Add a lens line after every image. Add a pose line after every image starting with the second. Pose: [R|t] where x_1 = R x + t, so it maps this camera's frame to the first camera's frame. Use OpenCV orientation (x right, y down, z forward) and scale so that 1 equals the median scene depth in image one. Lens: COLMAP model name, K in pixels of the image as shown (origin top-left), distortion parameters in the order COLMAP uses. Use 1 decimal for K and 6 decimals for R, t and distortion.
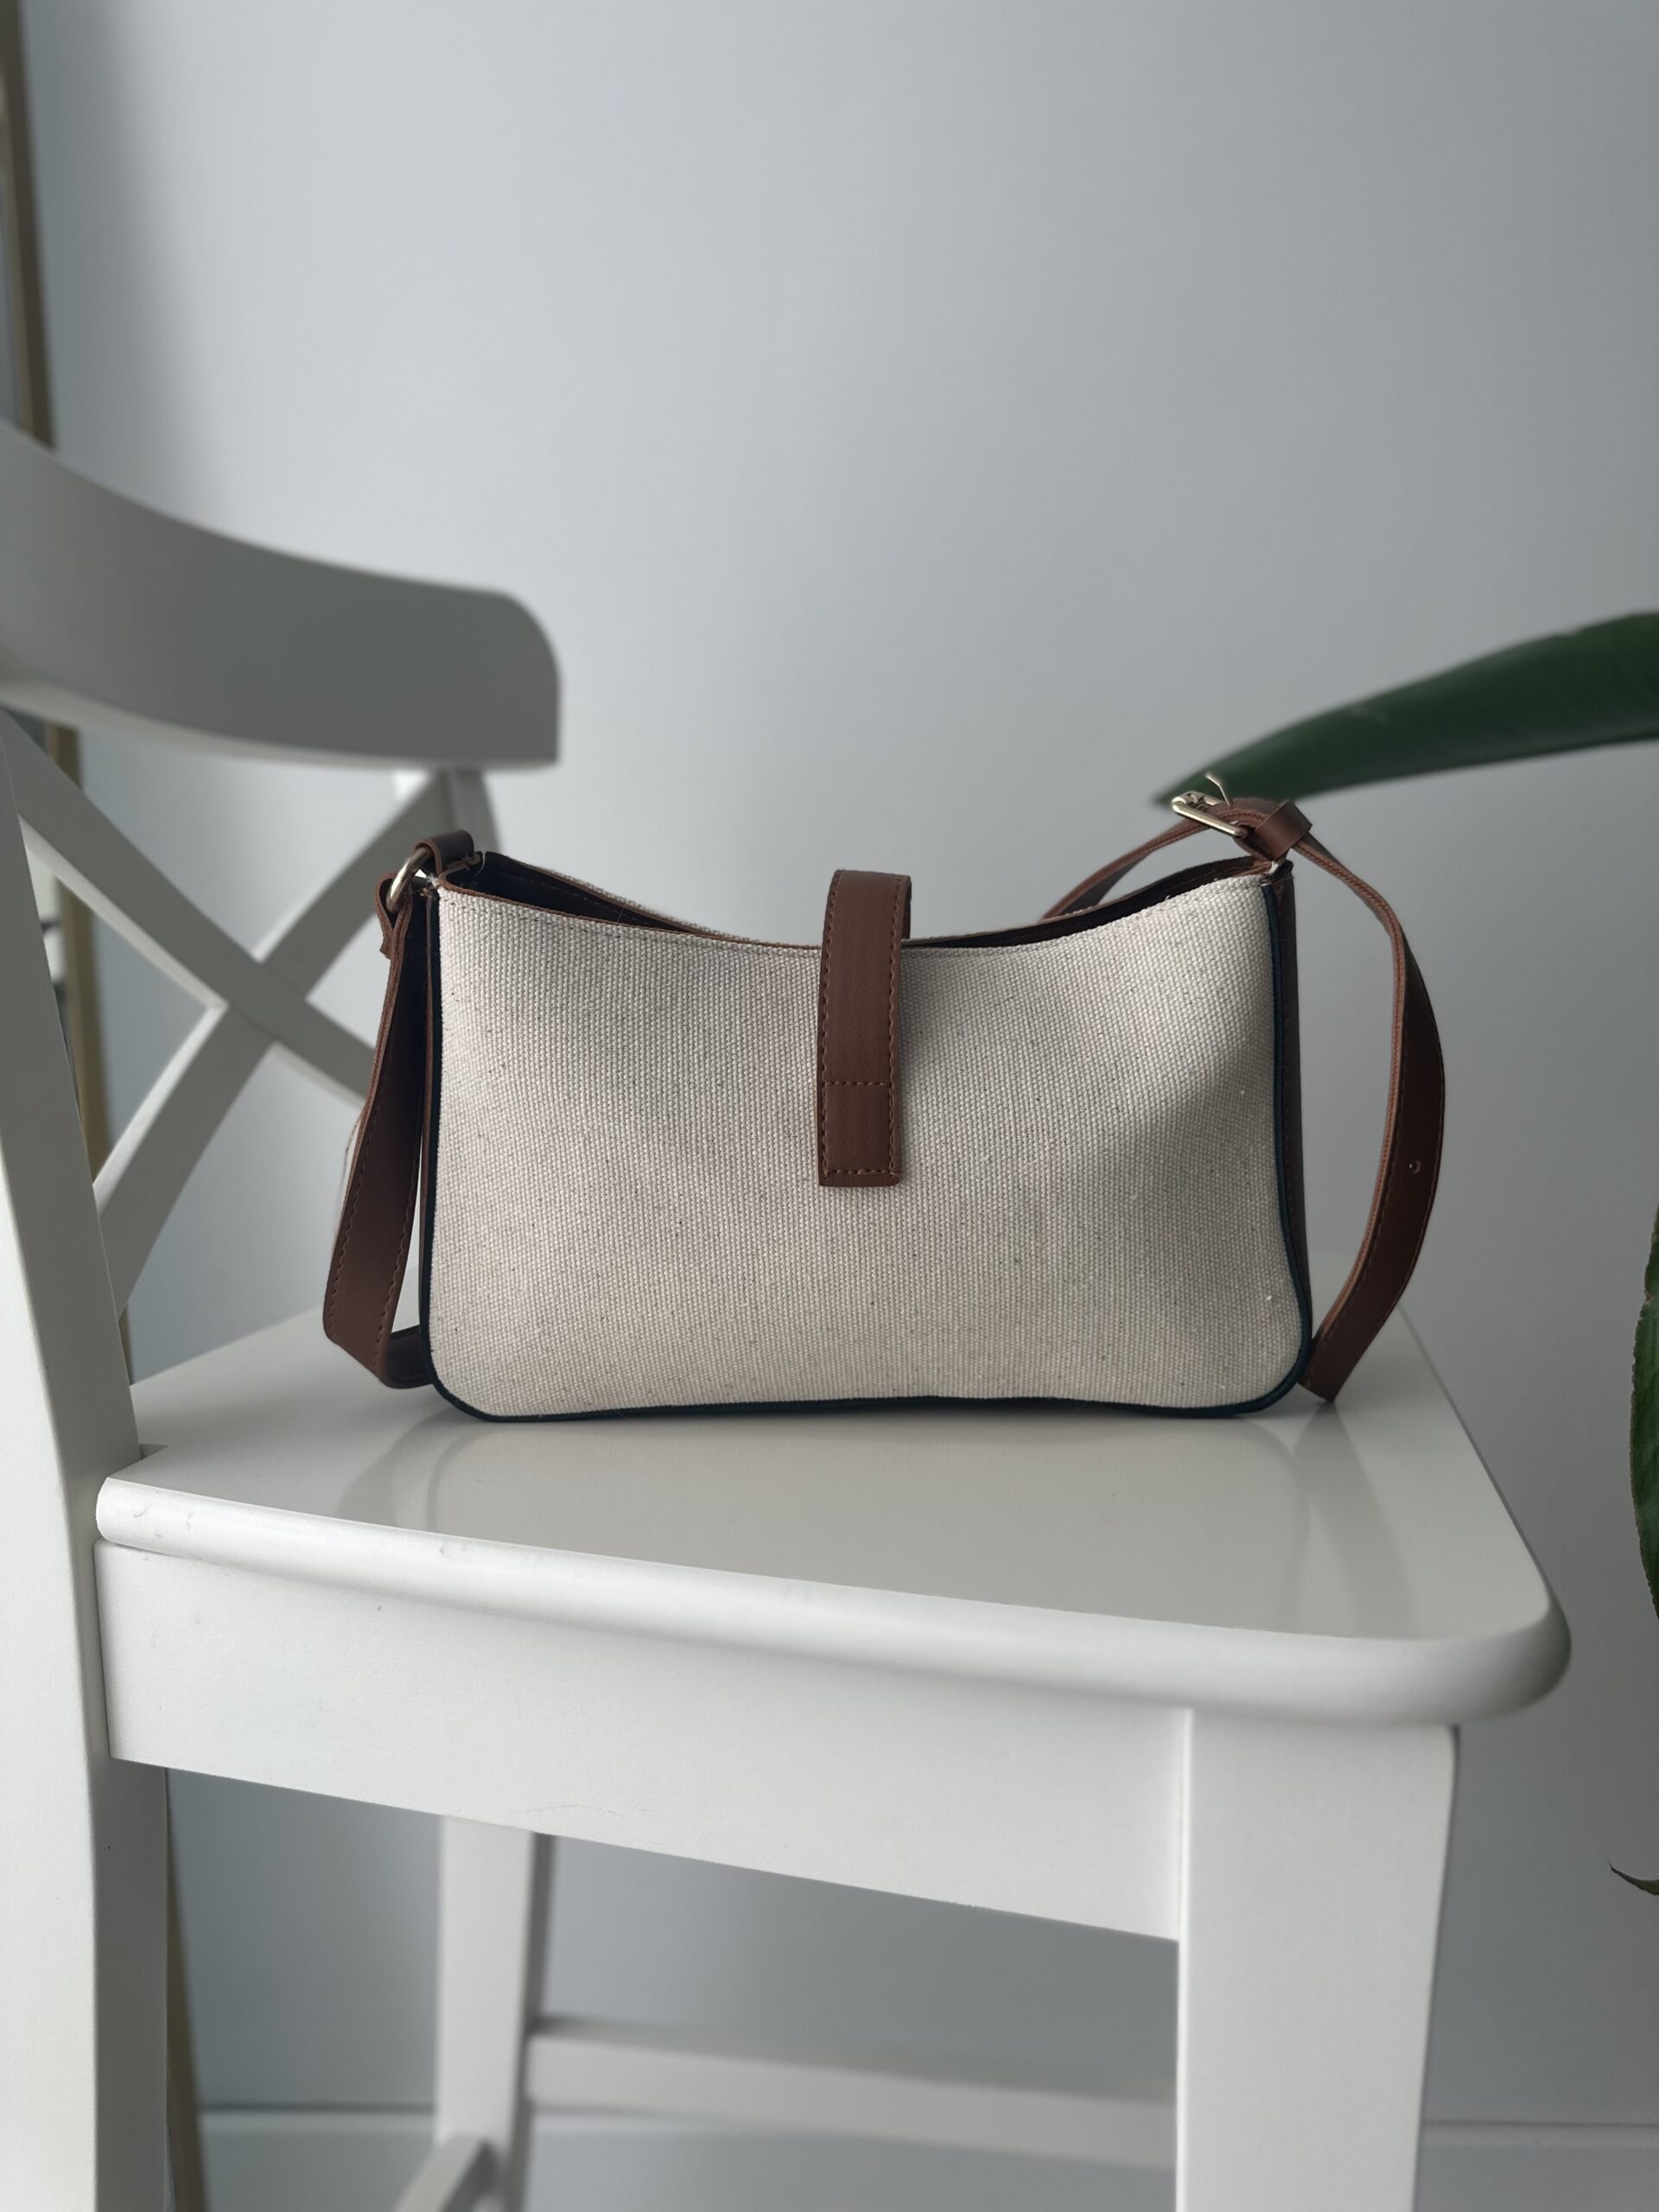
lens RADIAL K [[1557.1, 0, 829.5], [0, 1557.1, 1106.0], [0, 0, 1]] dist [-0.040593, -0.003646]
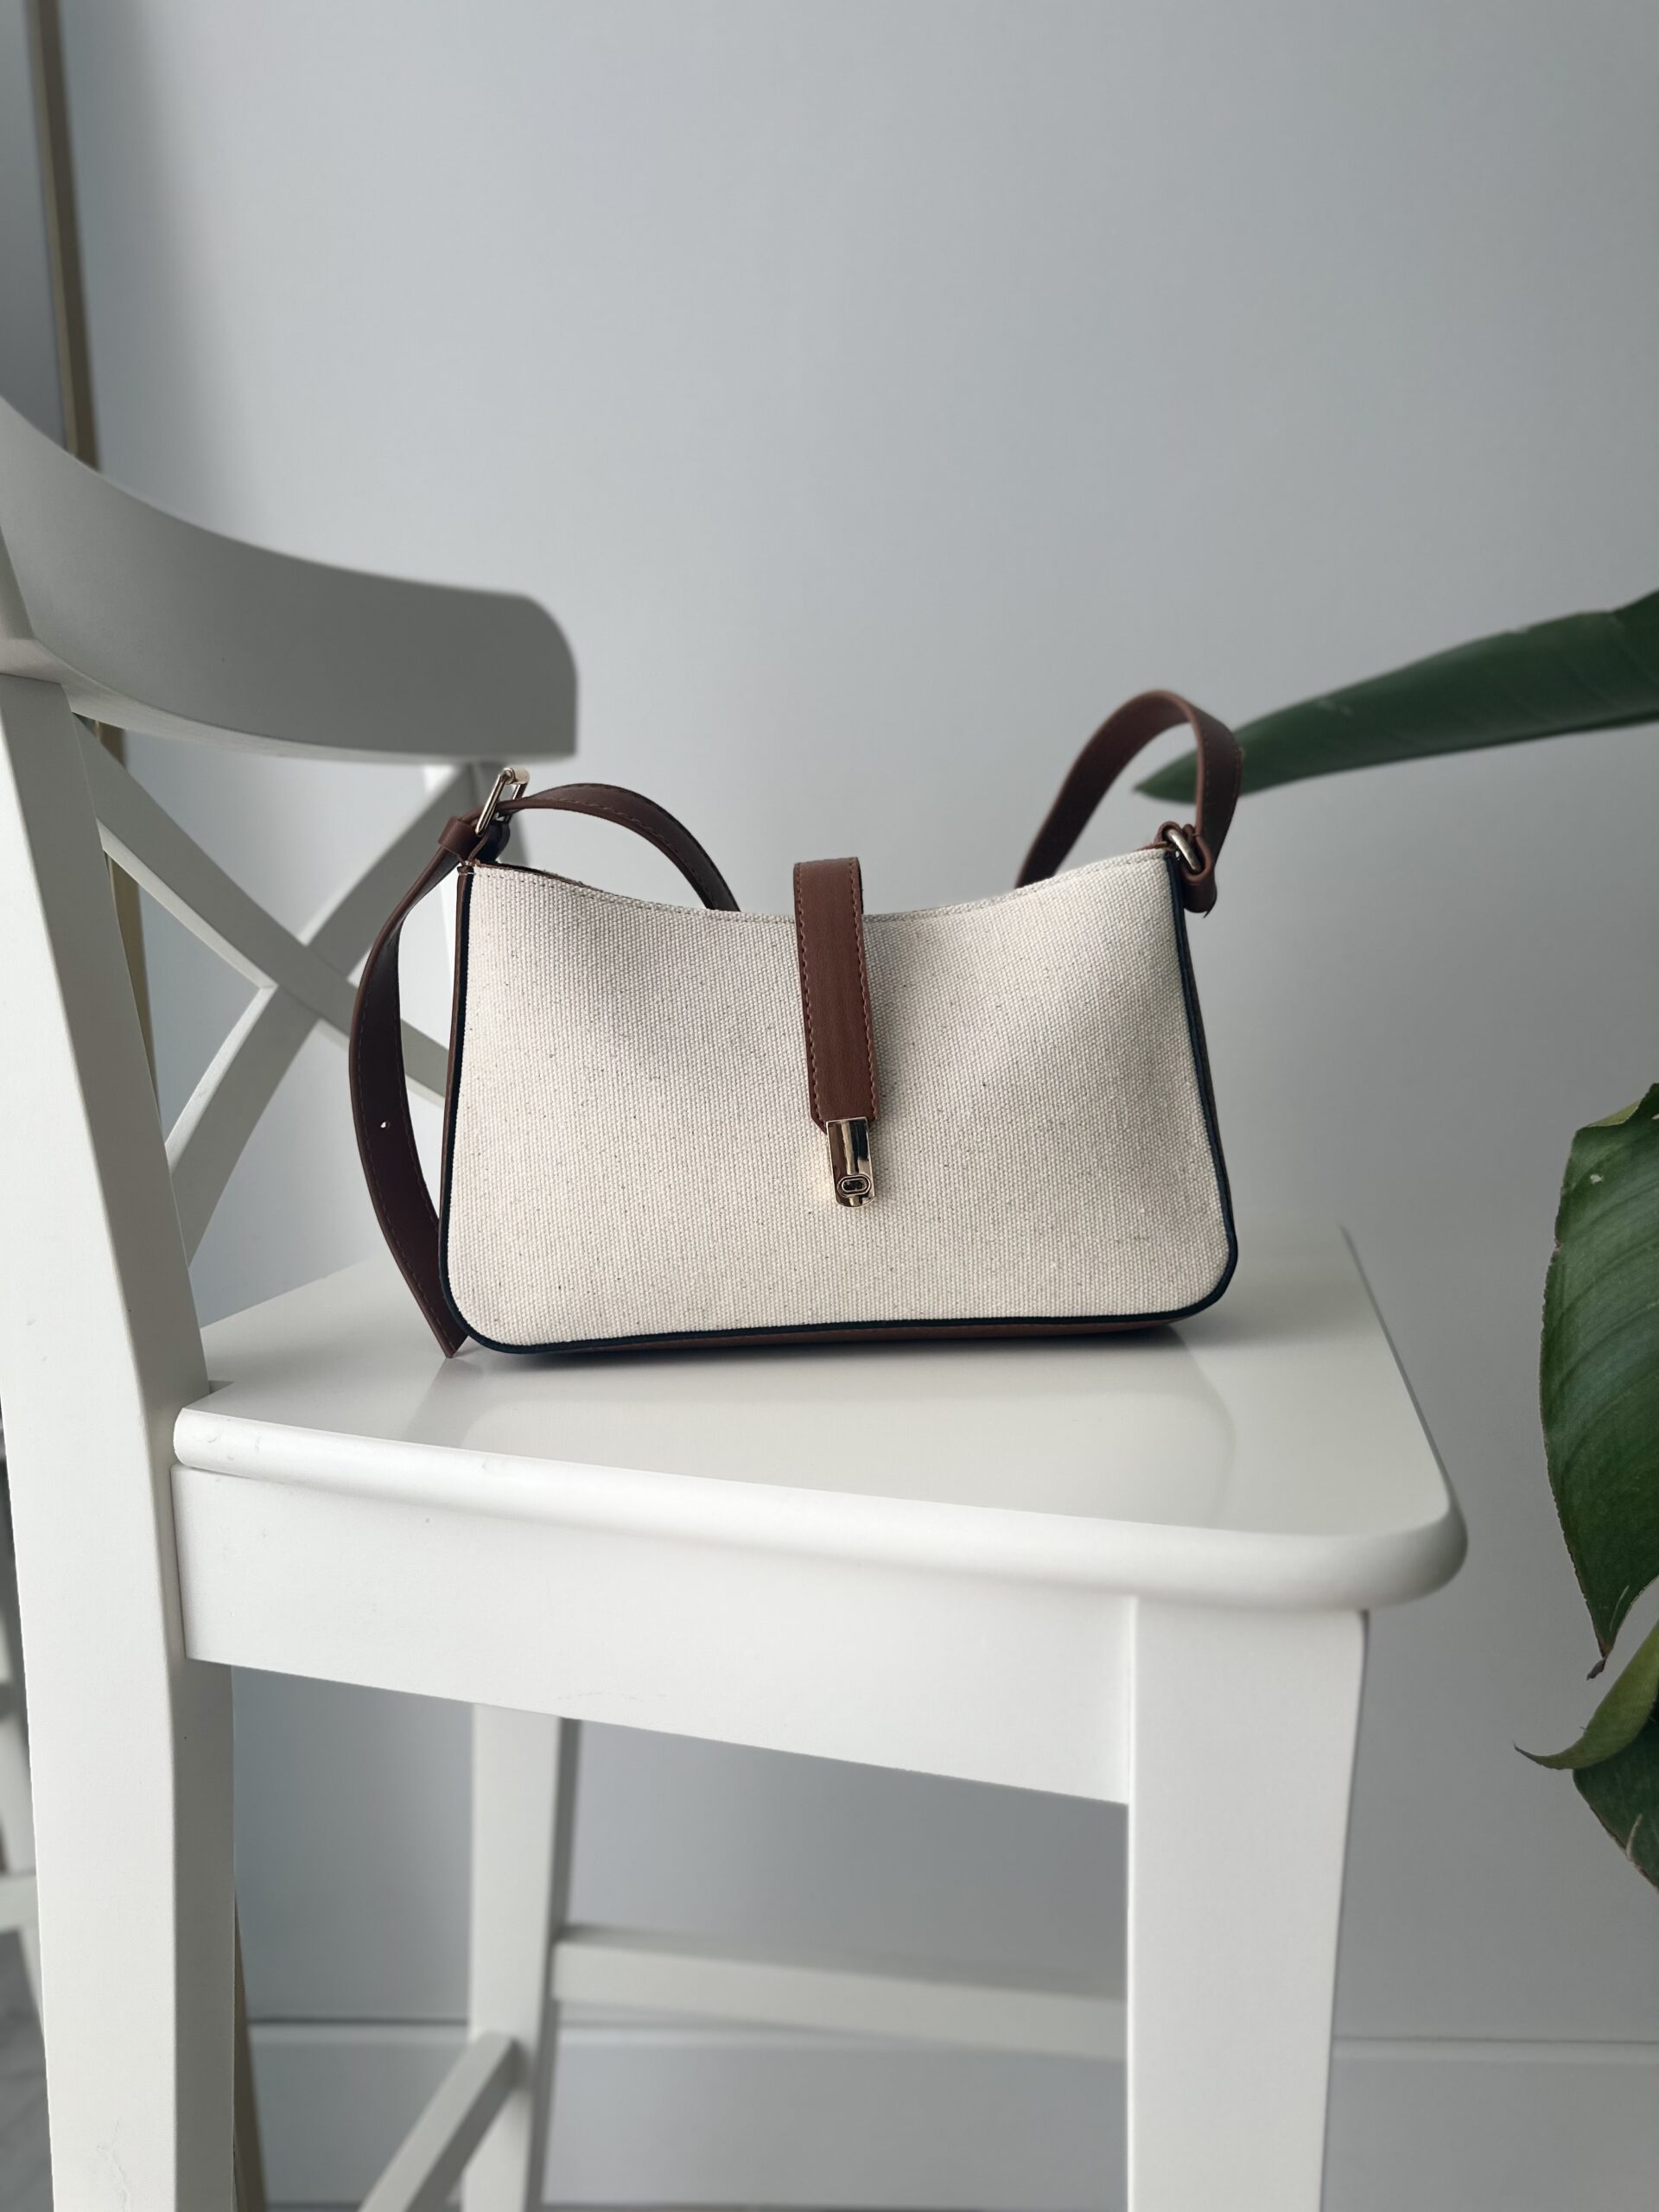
lens RADIAL K [[1582.1, 0, 829.5], [0, 1582.1, 1106.0], [0, 0, 1]] dist [0.003497, -0.121438]
pose [[0.999944, -0.002949, -0.010120, 0.014414], [0.003137, 0.999823, 0.018551, 0.000692], [0.010063, -0.018581, 0.999777, -0.130806]]
